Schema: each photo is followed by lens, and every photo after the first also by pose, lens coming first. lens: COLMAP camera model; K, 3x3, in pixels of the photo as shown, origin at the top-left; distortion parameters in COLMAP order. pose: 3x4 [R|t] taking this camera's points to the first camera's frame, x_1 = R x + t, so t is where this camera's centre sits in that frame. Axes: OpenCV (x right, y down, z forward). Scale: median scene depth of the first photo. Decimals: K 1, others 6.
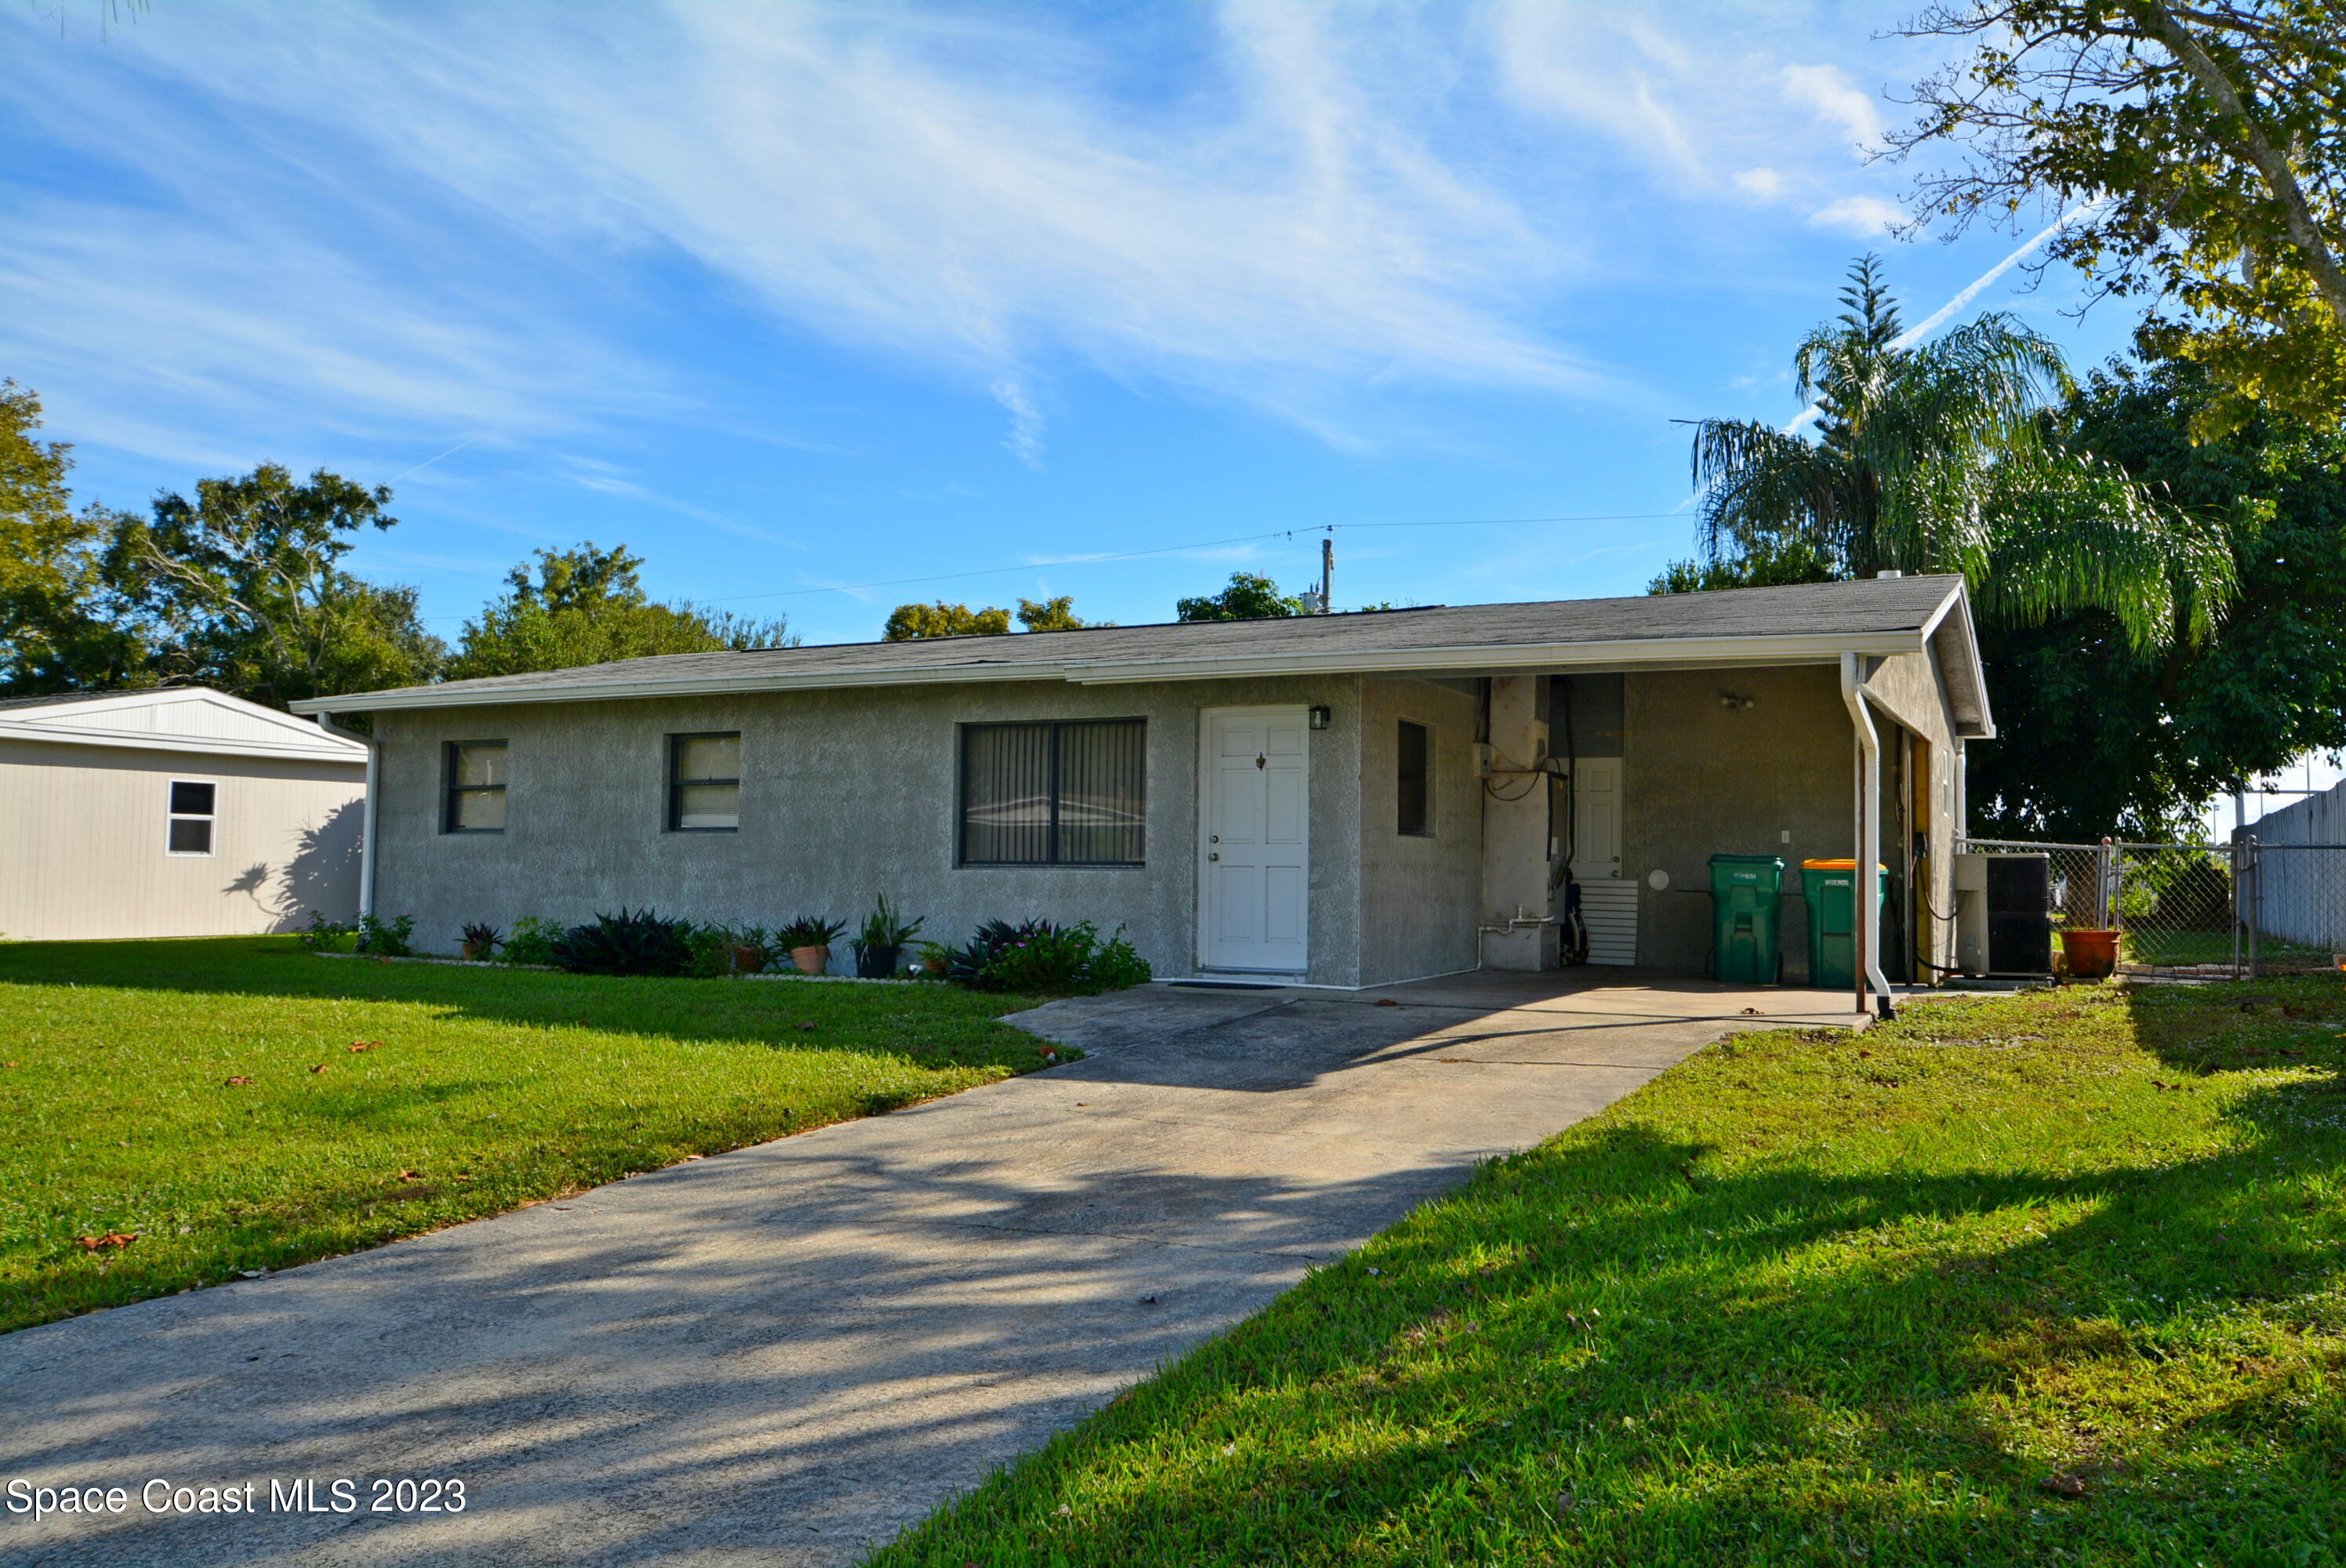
lens RADIAL K [[1839.8, 0, 1182.6], [0, 1839.8, 782.6], [0, 0, 1]] dist [-0.007089, 0.008091]
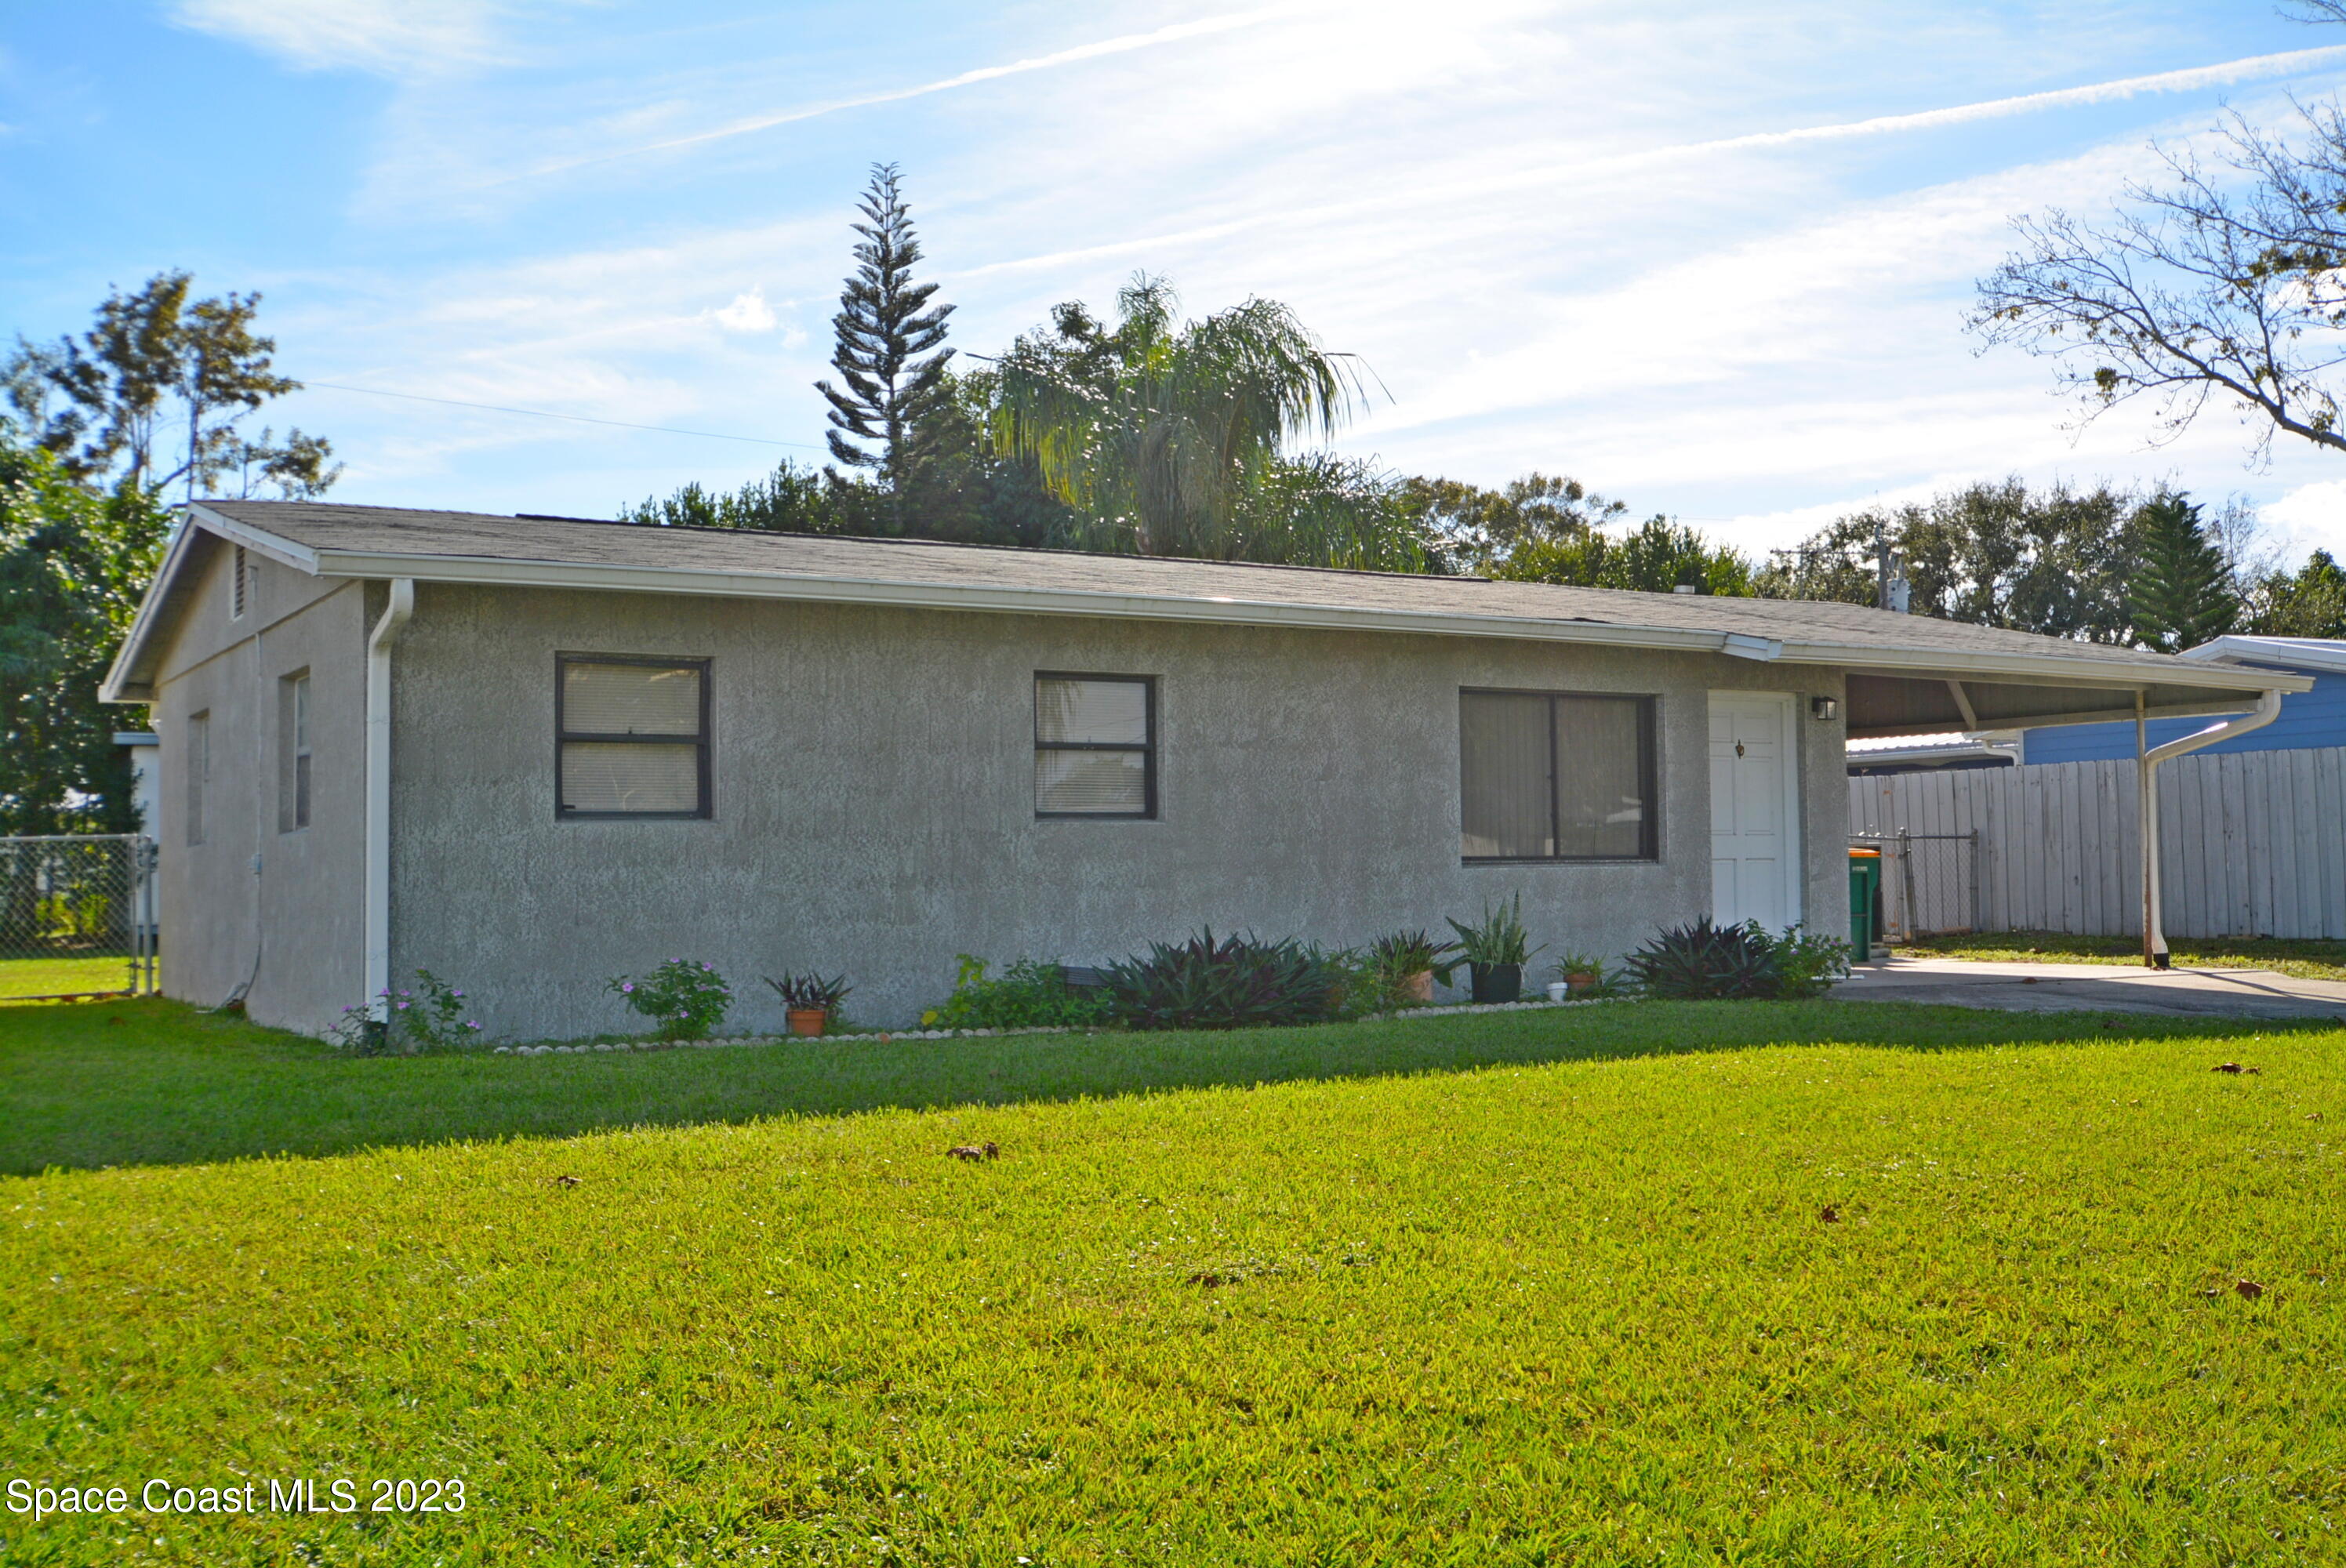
lens RADIAL K [[2387.4, 0, 1176.8], [0, 2387.4, 774.2], [0, 0, 1]] dist [0.001138, -0.027500]
pose [[0.523213, 0.021407, 0.851933, -1.104649], [-0.025804, 0.999624, -0.009270, 0.019489], [-0.851811, -0.017133, 0.523568, 0.569150]]
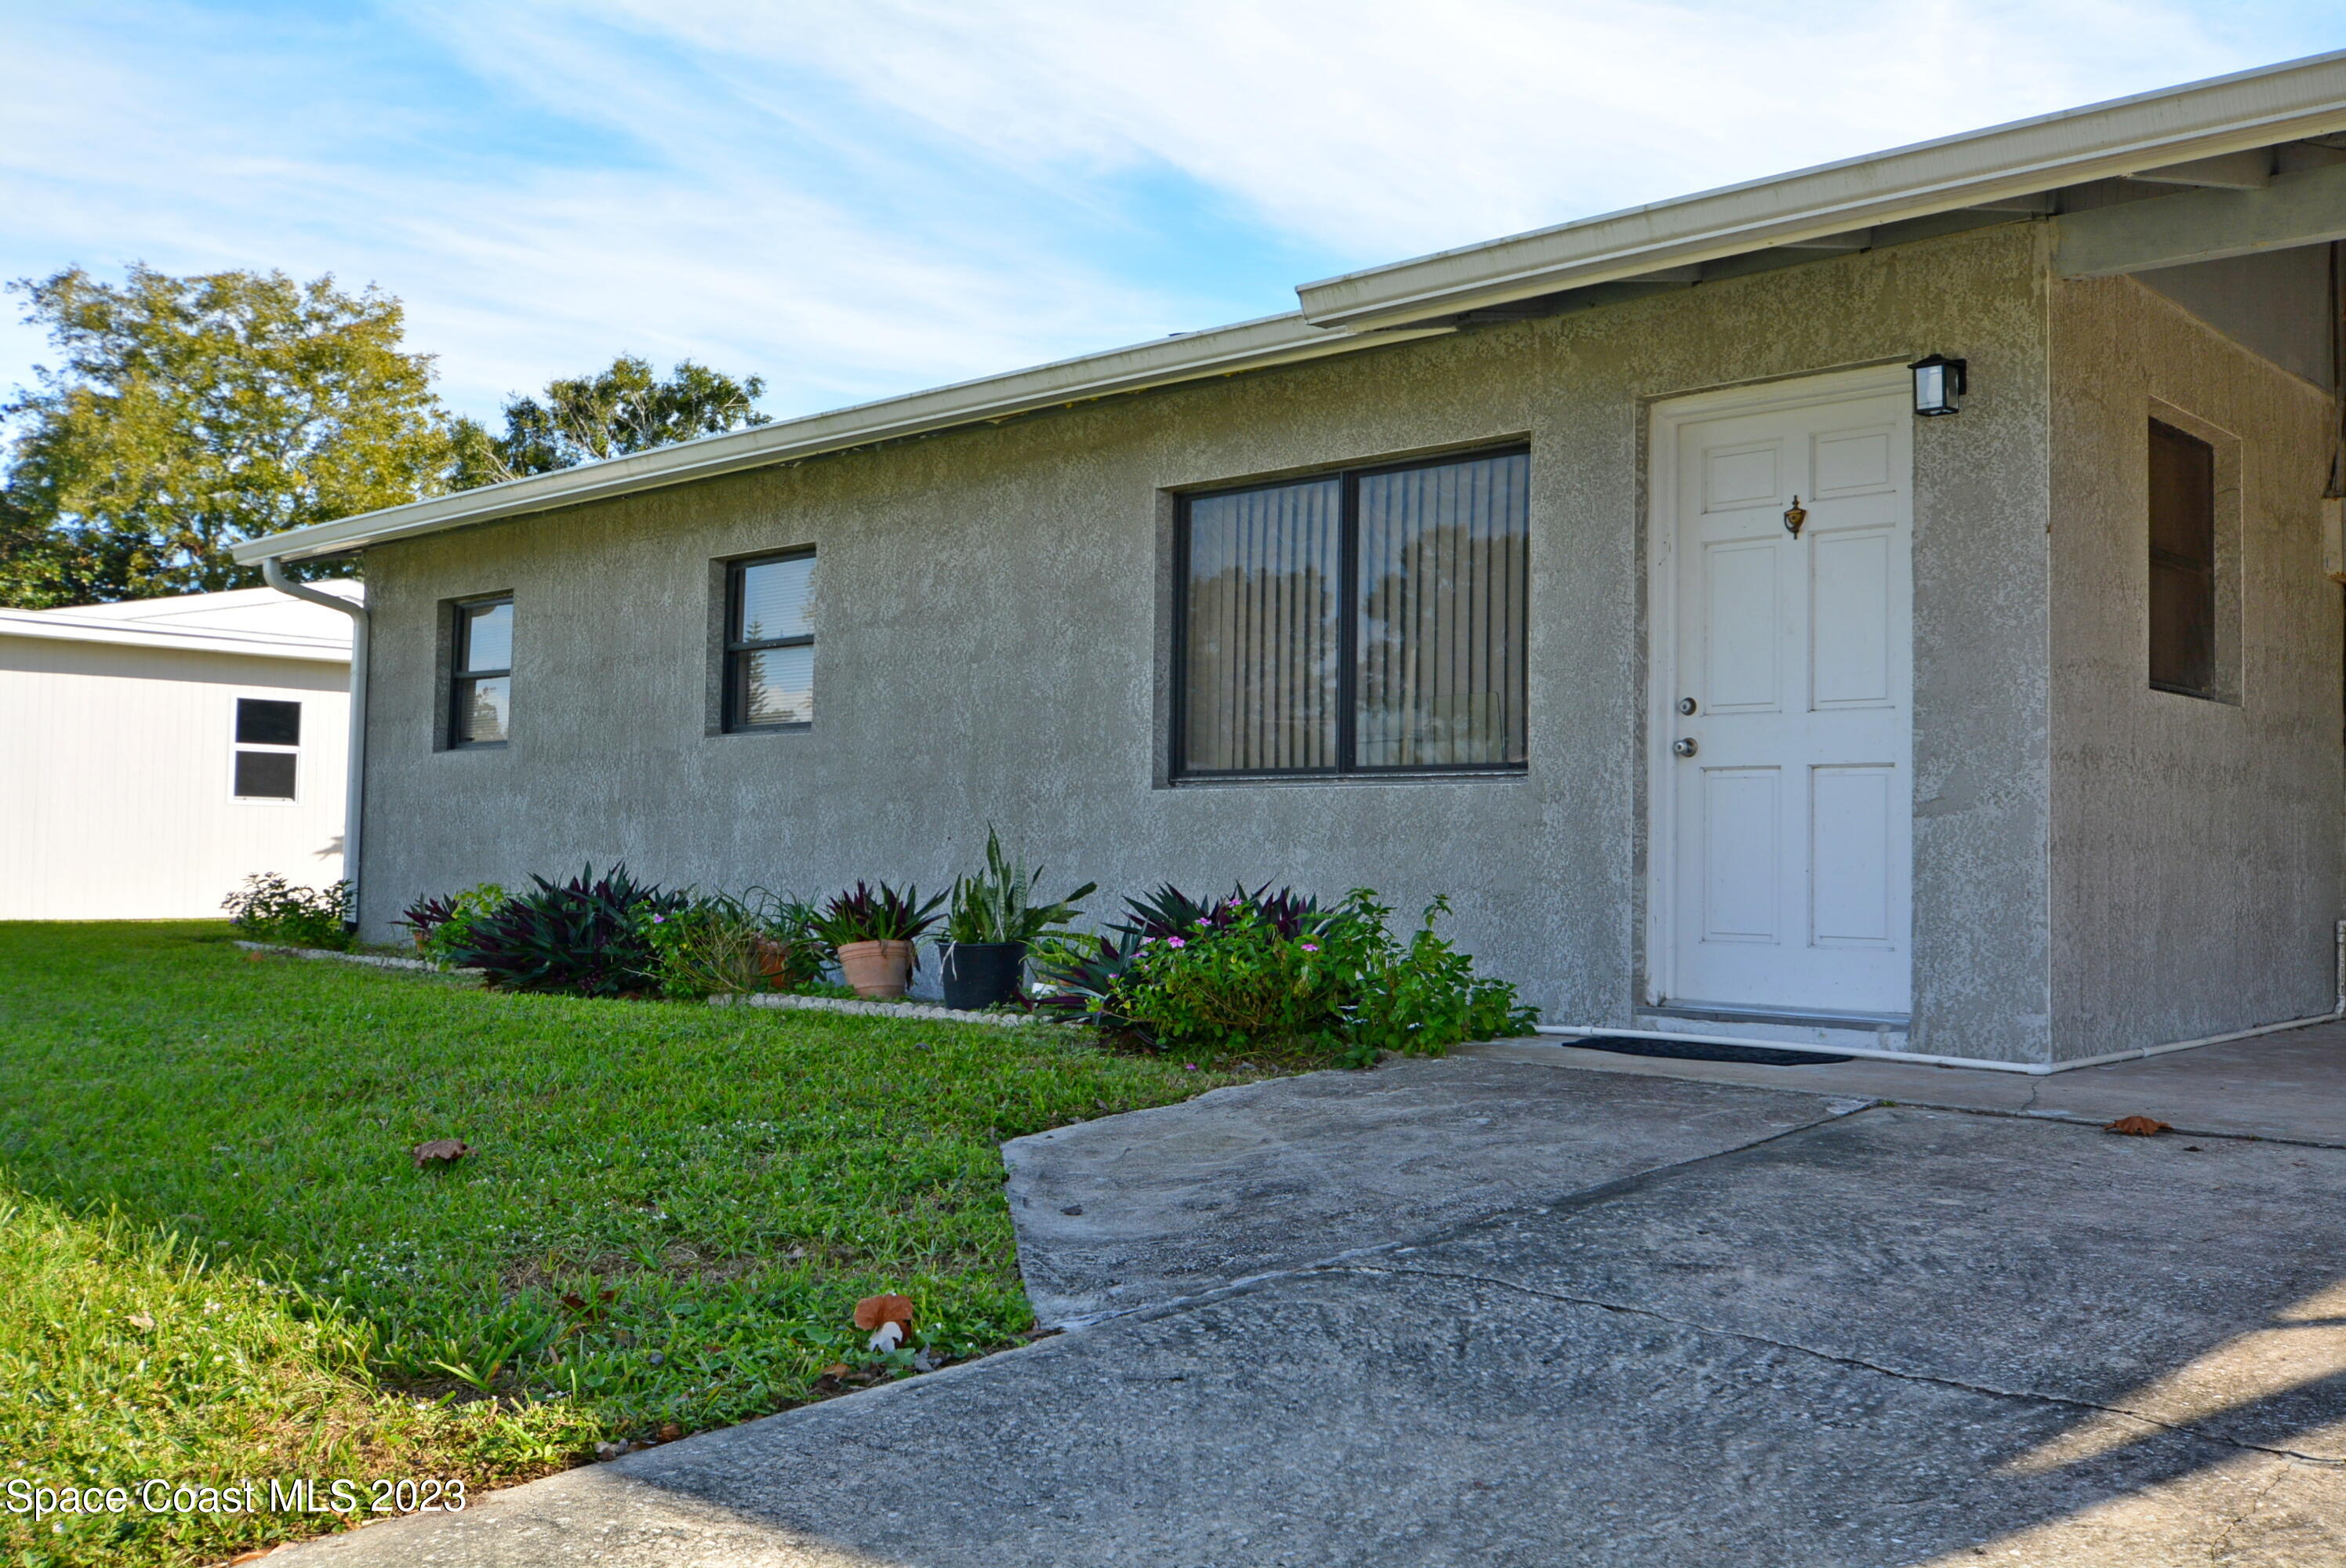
lens RADIAL K [[2142.3, 0, 1173.0], [0, 2142.3, 784.0], [0, 0, 1]] dist [-0.008488, 0.007879]
pose [[0.959224, -0.006278, -0.282578, 0.041704], [0.009627, 0.999899, 0.010466, 0.040859], [0.282484, -0.012759, 0.959187, 0.463679]]
